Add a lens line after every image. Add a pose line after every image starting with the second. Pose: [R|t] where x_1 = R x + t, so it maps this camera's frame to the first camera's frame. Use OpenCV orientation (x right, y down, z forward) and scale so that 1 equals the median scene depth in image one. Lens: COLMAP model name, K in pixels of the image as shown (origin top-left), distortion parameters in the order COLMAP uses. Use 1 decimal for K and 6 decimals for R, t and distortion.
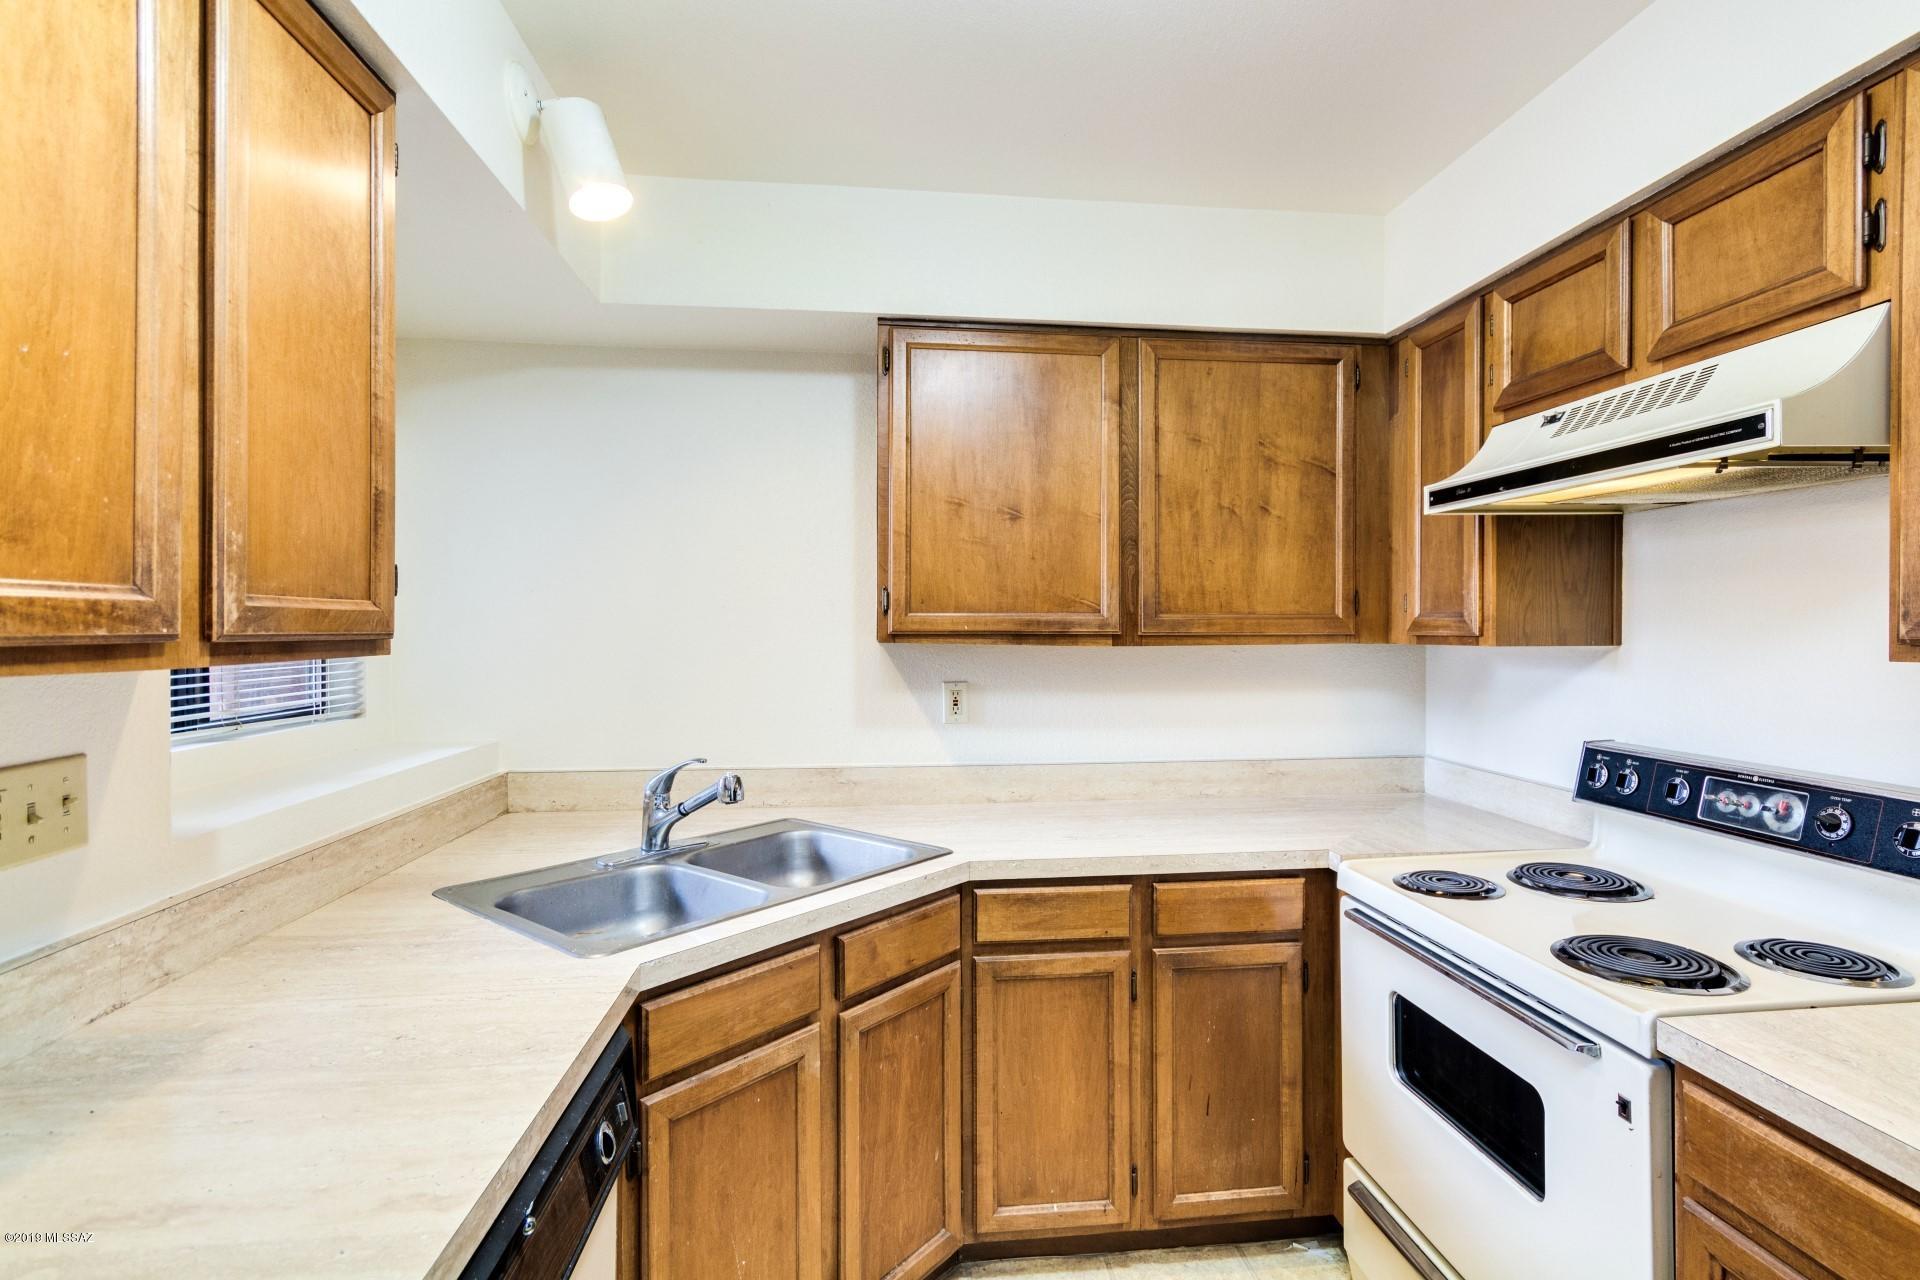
lens RADIAL K [[896.0, 0, 962.6], [0, 896.0, 632.2], [0, 0, 1]] dist [0.001283, 0.000091]
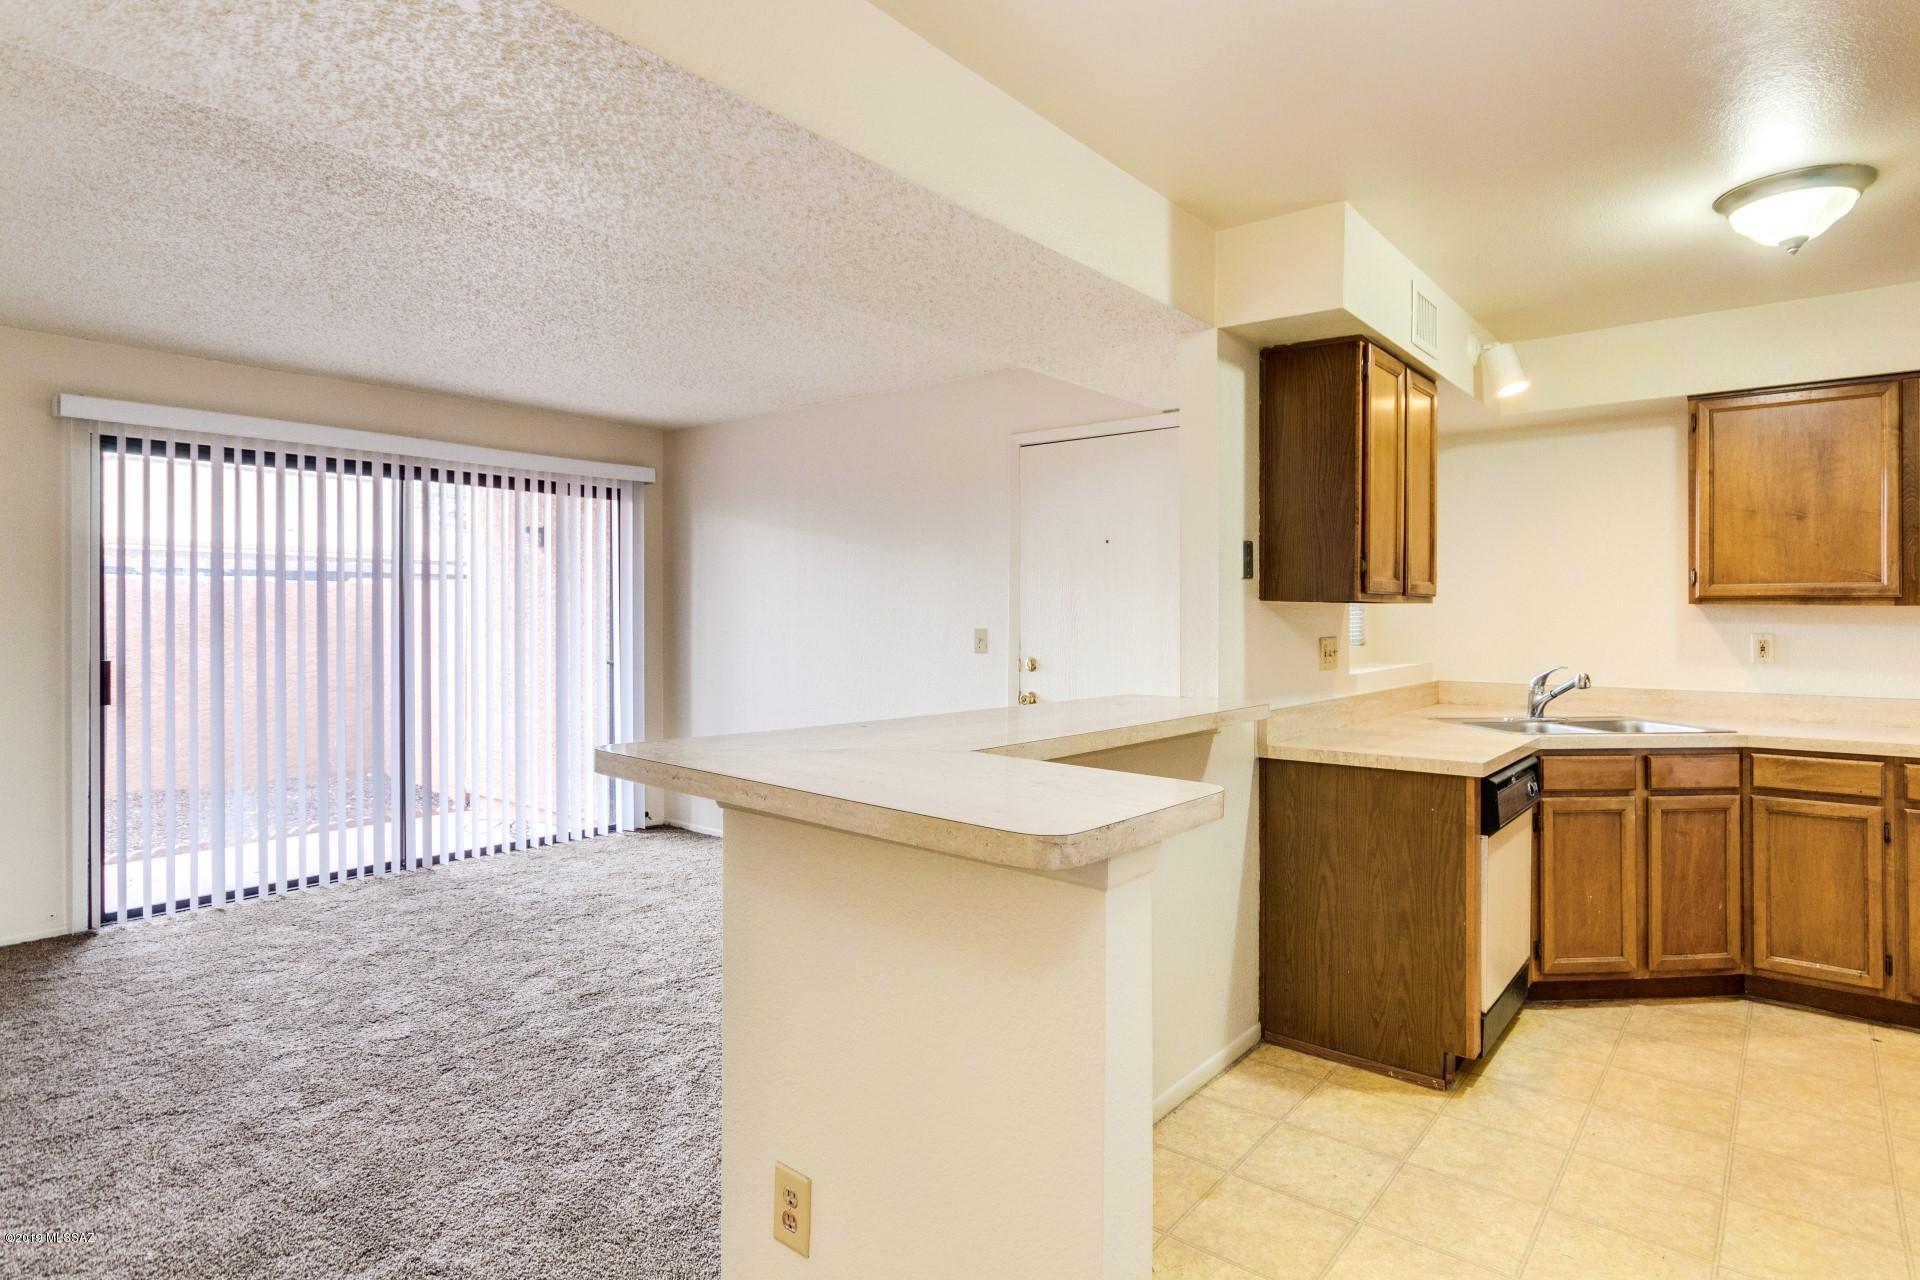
lens RADIAL K [[996.3, 0, 988.8], [0, 996.3, 613.0], [0, 0, 1]] dist [-0.003567, -0.000873]
pose [[0.707907, -0.001560, -0.706304, 0.301831], [-0.002558, 0.999985, -0.004773, 0.043856], [0.706301, 0.005185, 0.707892, -1.229967]]
